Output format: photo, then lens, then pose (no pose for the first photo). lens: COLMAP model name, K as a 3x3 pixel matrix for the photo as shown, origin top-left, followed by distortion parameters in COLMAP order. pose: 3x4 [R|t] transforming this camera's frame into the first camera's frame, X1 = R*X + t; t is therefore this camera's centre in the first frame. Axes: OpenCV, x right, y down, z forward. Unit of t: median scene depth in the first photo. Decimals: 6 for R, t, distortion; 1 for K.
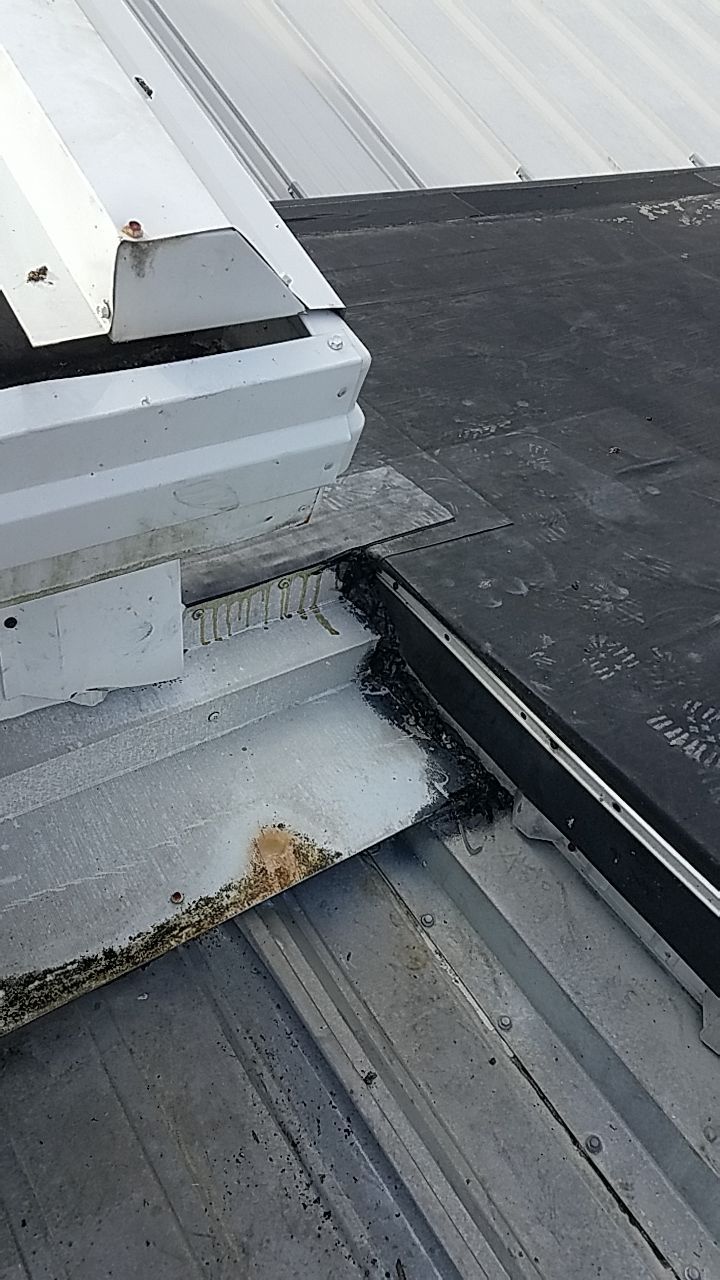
lens RADIAL K [[999.2, 0, 366.4], [0, 999.2, 632.8], [0, 0, 1]] dist [0.004348, -0.002006]
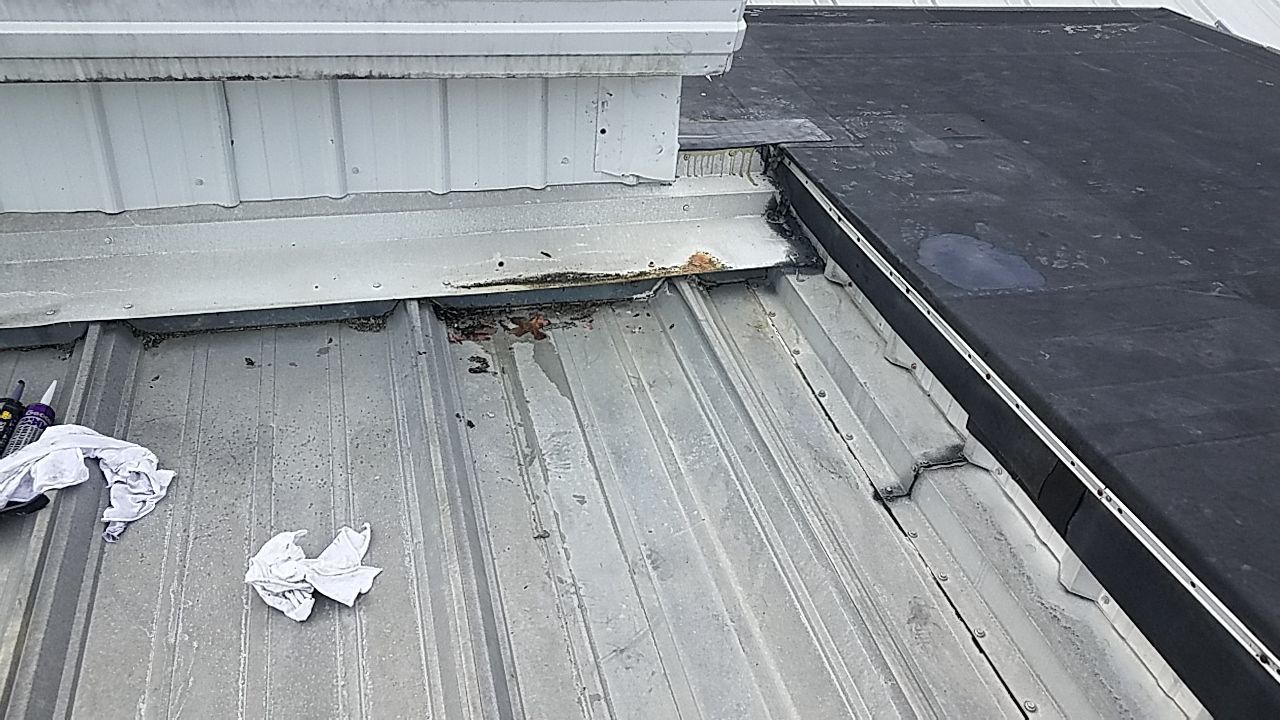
lens RADIAL K [[999.2, 0, 631.6], [0, 999.2, 316.1], [0, 0, 1]] dist [0.004348, -0.002006]
pose [[0.942379, 0.127519, -0.309292, 0.375183], [-0.177745, 0.974072, -0.139967, 0.564487], [0.283424, 0.186877, 0.940610, -0.850799]]
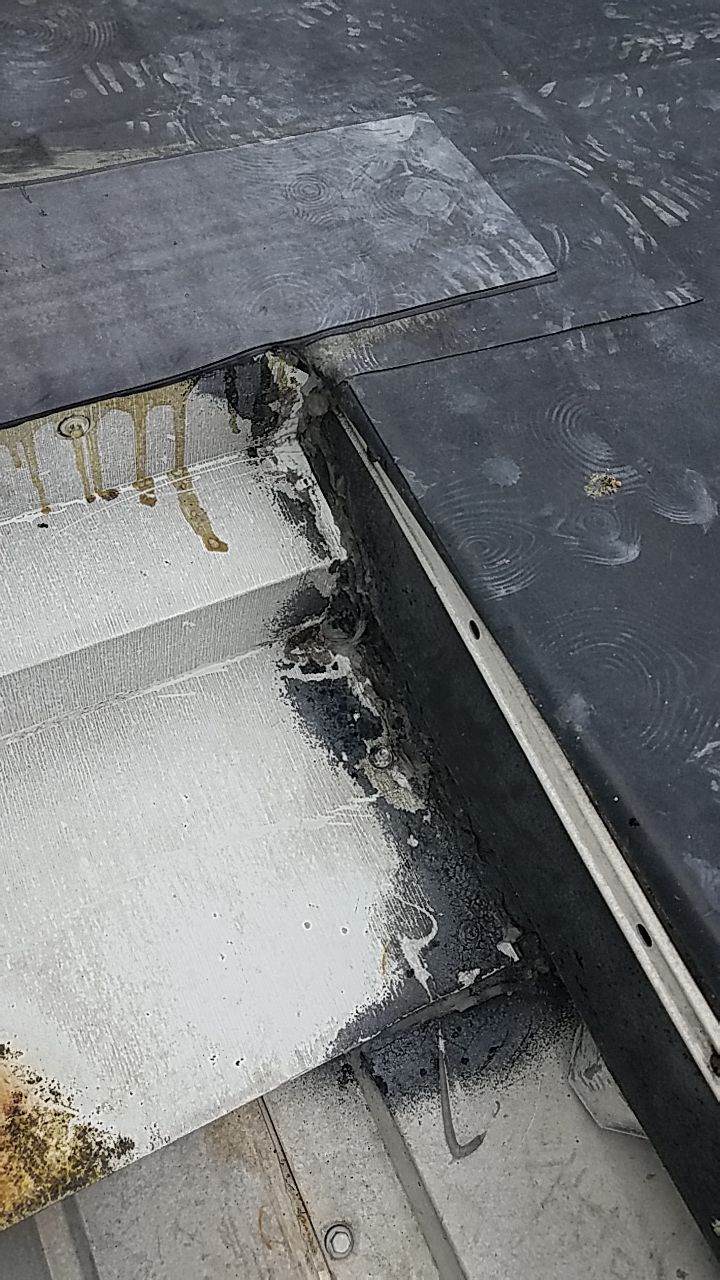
lens RADIAL K [[999.2, 0, 366.4], [0, 999.2, 632.8], [0, 0, 1]] dist [0.004348, -0.002006]
pose [[0.988987, 0.129307, -0.072008, 0.063793], [-0.100663, 0.944330, 0.313223, -0.102050], [0.108501, -0.302525, 0.946946, 0.603264]]
